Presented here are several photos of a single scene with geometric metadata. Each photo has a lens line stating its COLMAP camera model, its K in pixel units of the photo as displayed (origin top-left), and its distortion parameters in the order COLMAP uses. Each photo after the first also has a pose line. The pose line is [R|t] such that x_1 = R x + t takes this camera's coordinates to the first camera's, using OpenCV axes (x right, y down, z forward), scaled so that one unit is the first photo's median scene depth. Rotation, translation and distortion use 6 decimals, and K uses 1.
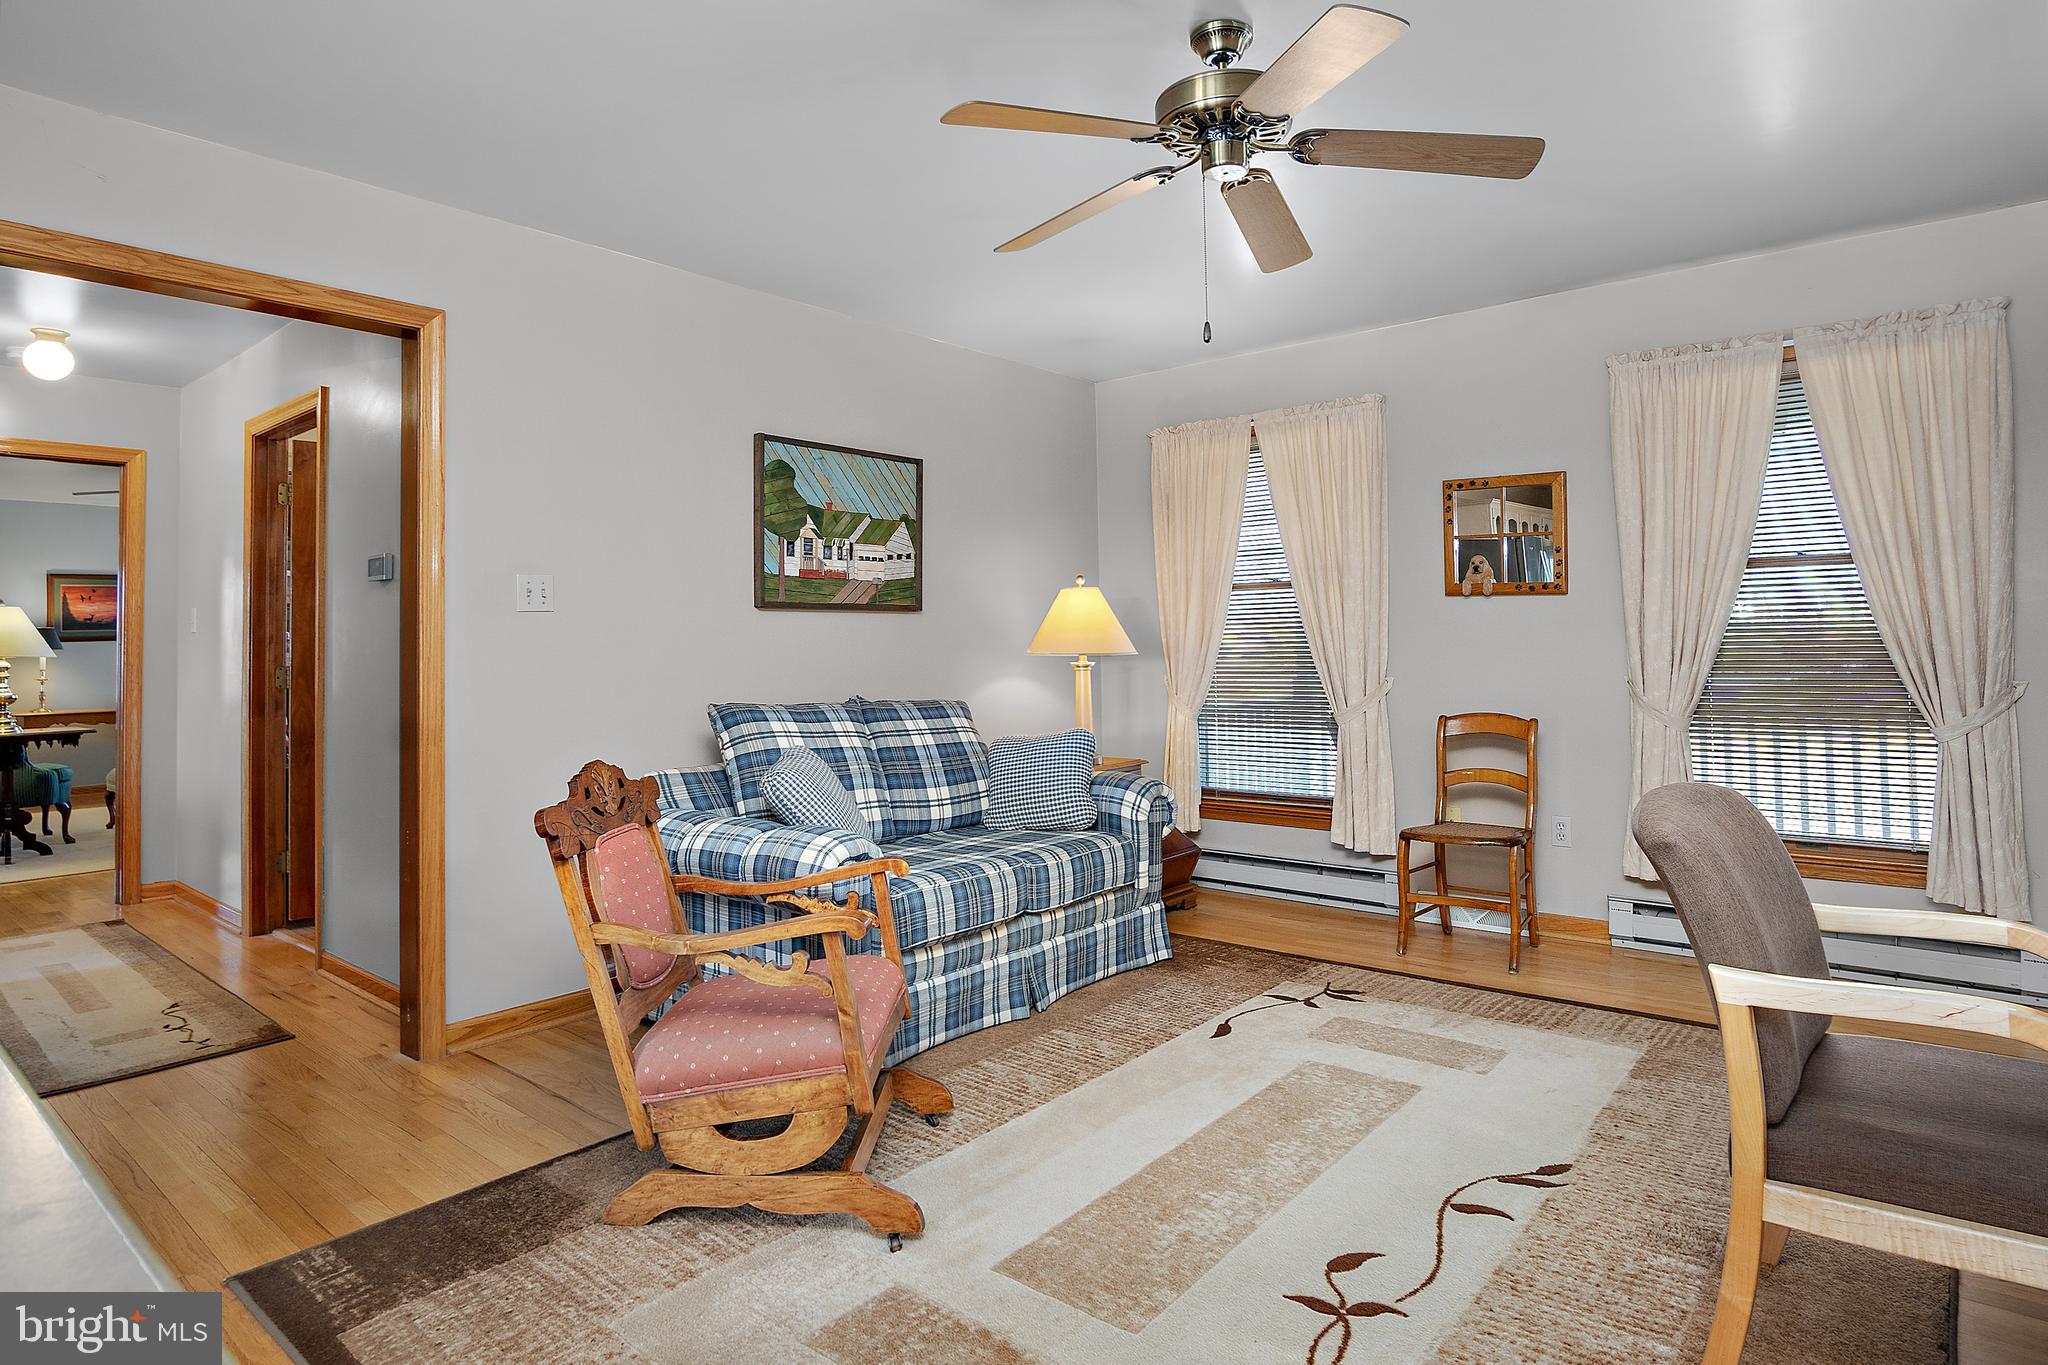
lens RADIAL K [[1109.1, 0, 1029.9], [0, 1109.1, 609.3], [0, 0, 1]] dist [-0.031353, 0.004977]
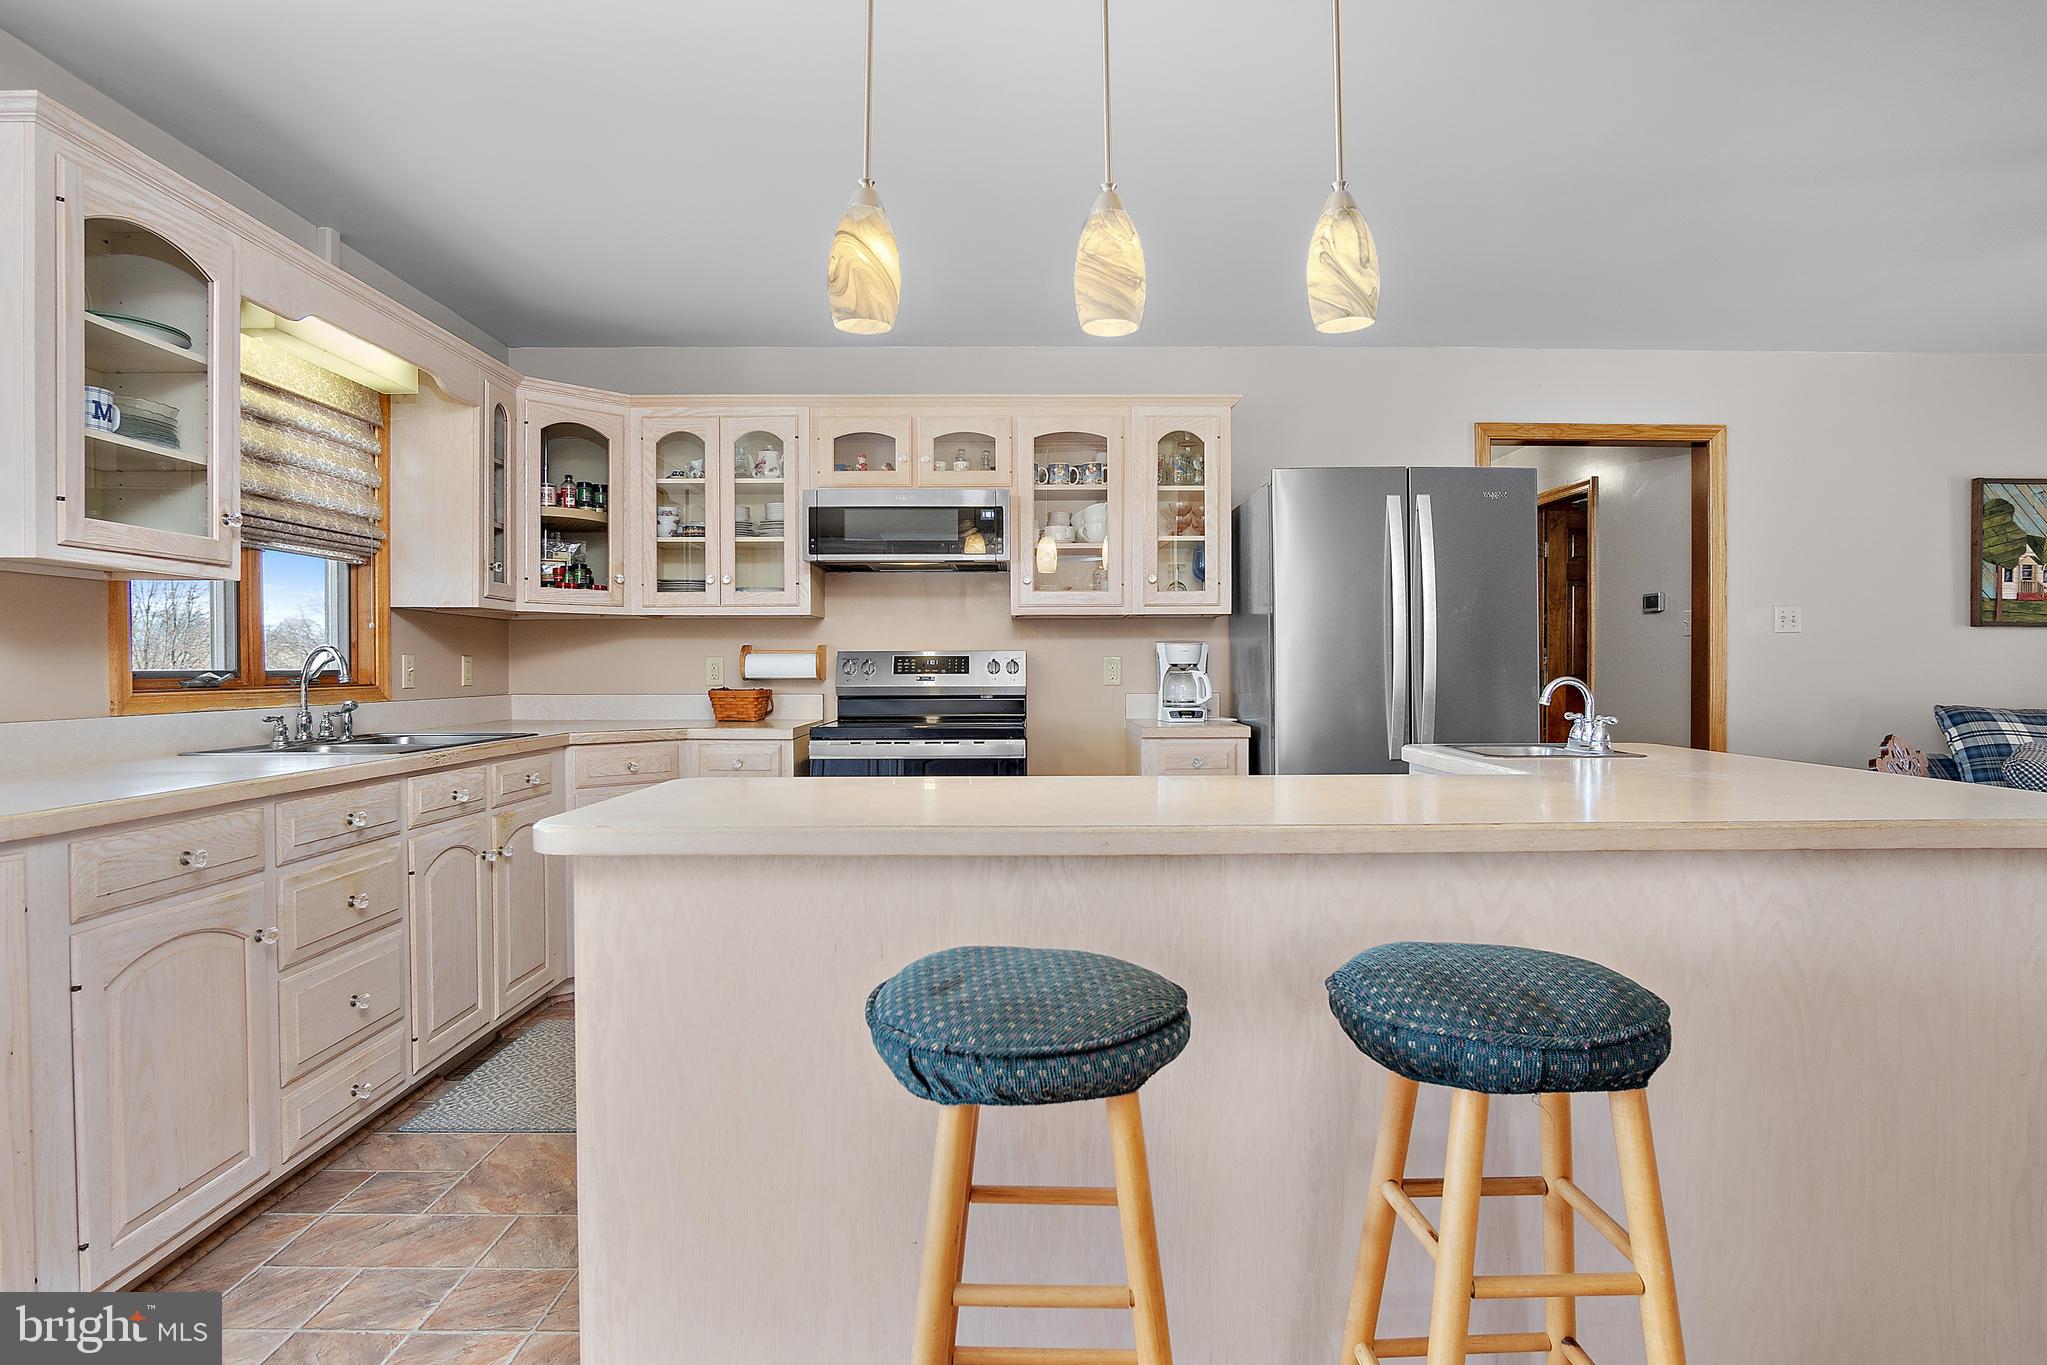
lens RADIAL K [[1108.6, 0, 1033.6], [0, 1108.6, 681.0], [0, 0, 1]] dist [-0.031353, 0.004977]
pose [[0.655247, 0.025362, -0.754989, -0.027233], [0.015275, 0.998787, 0.046809, -0.013454], [0.755260, -0.042204, 0.654065, -0.508341]]
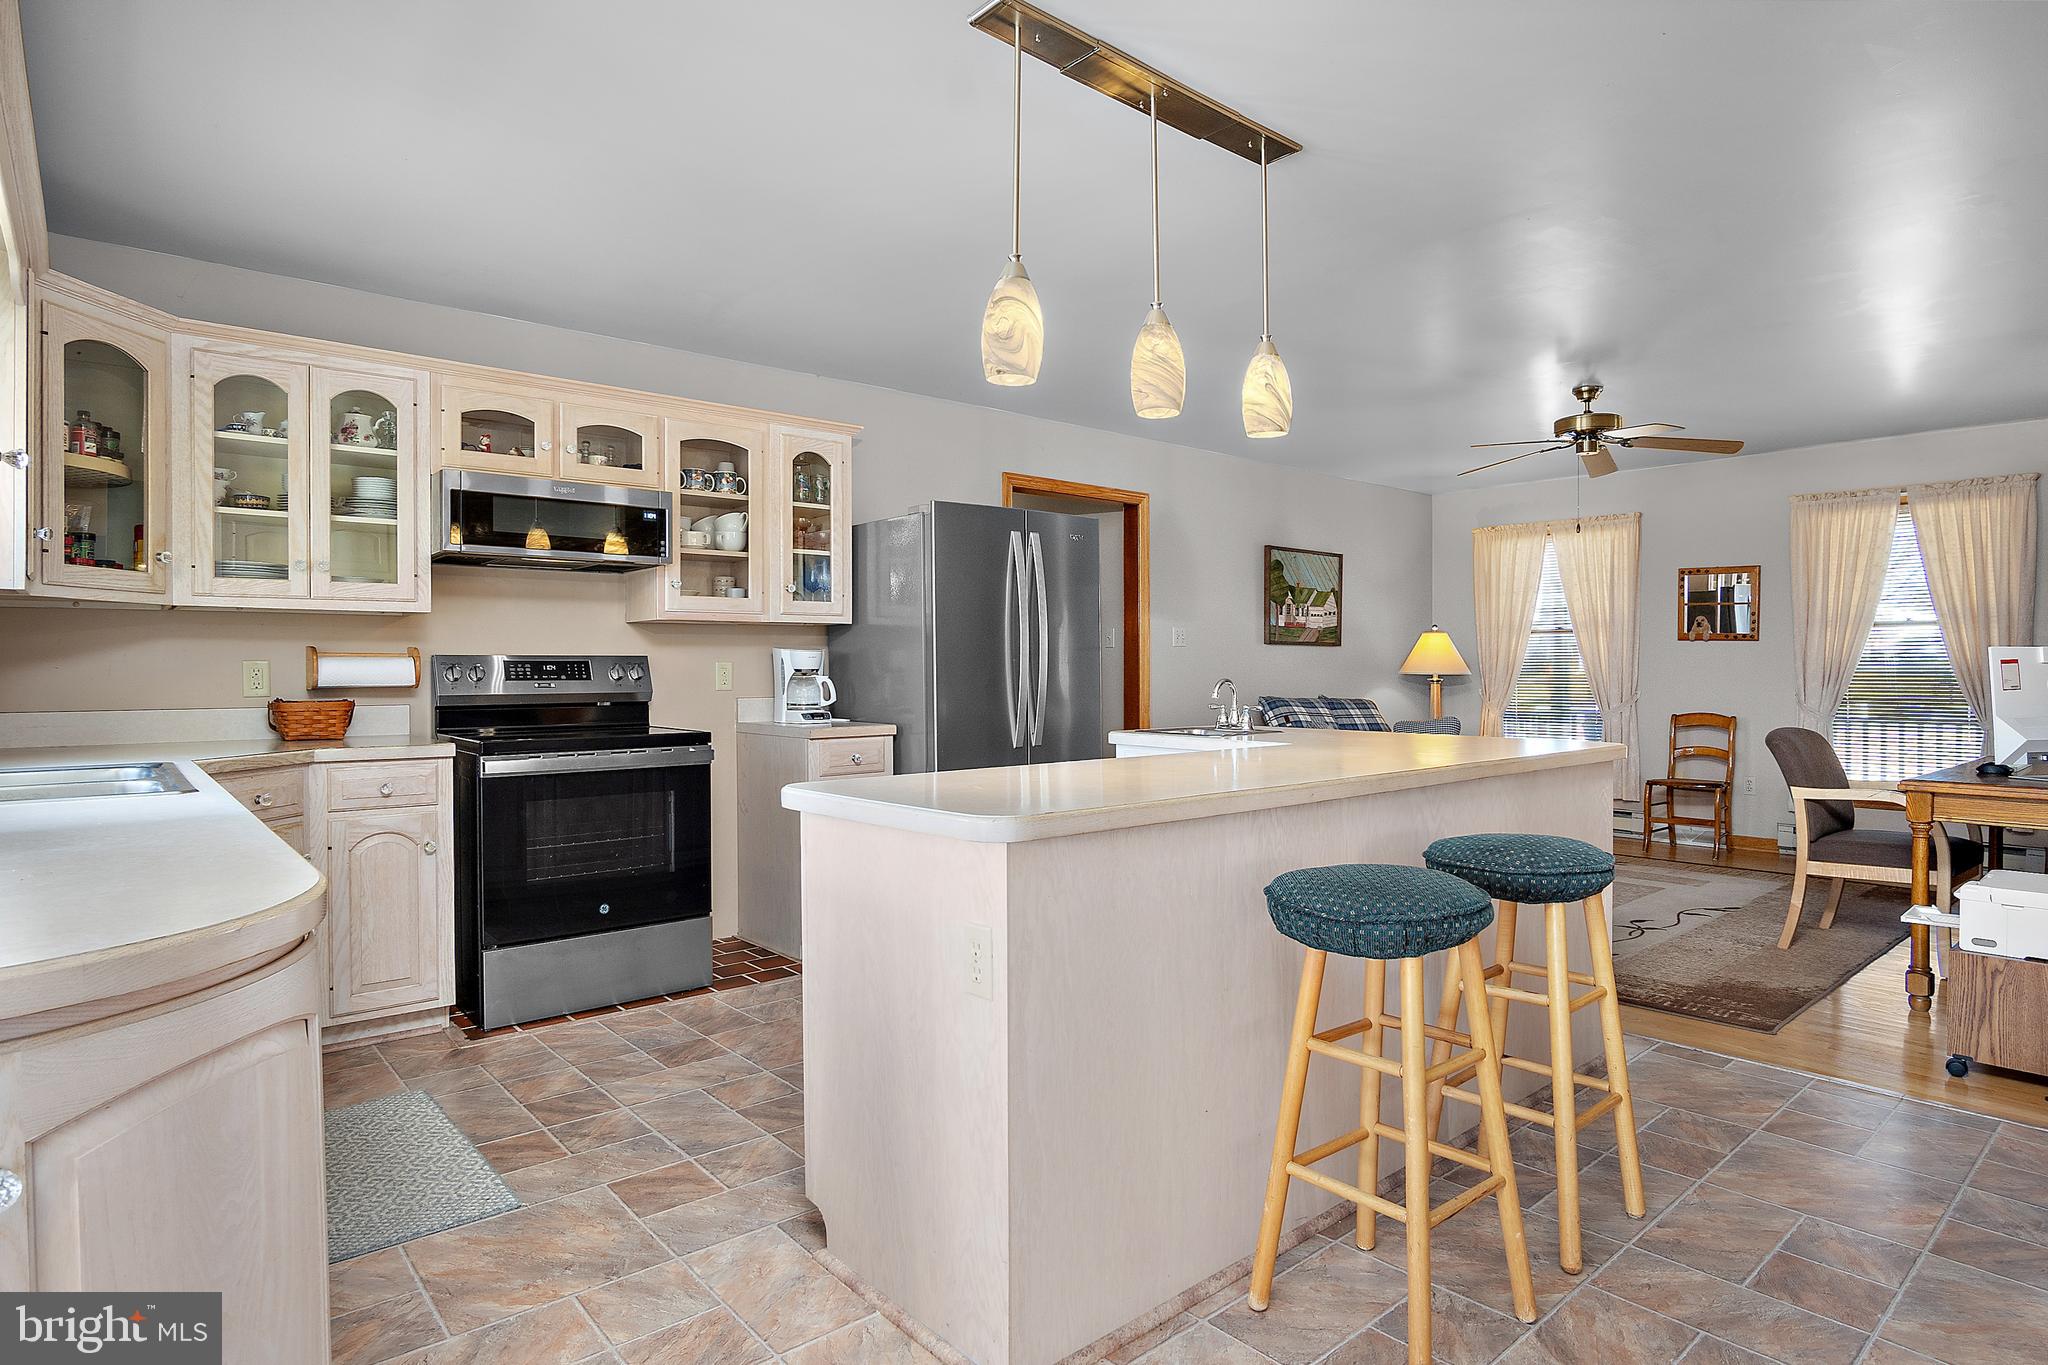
lens RADIAL K [[1109.1, 0, 1031.4], [0, 1109.1, 678.6], [0, 0, 1]] dist [-0.031353, 0.004977]
pose [[0.988132, 0.015284, -0.152846, -0.339488], [-0.008778, 0.999030, 0.043153, -0.019465], [0.153357, -0.041299, 0.987307, -0.796276]]
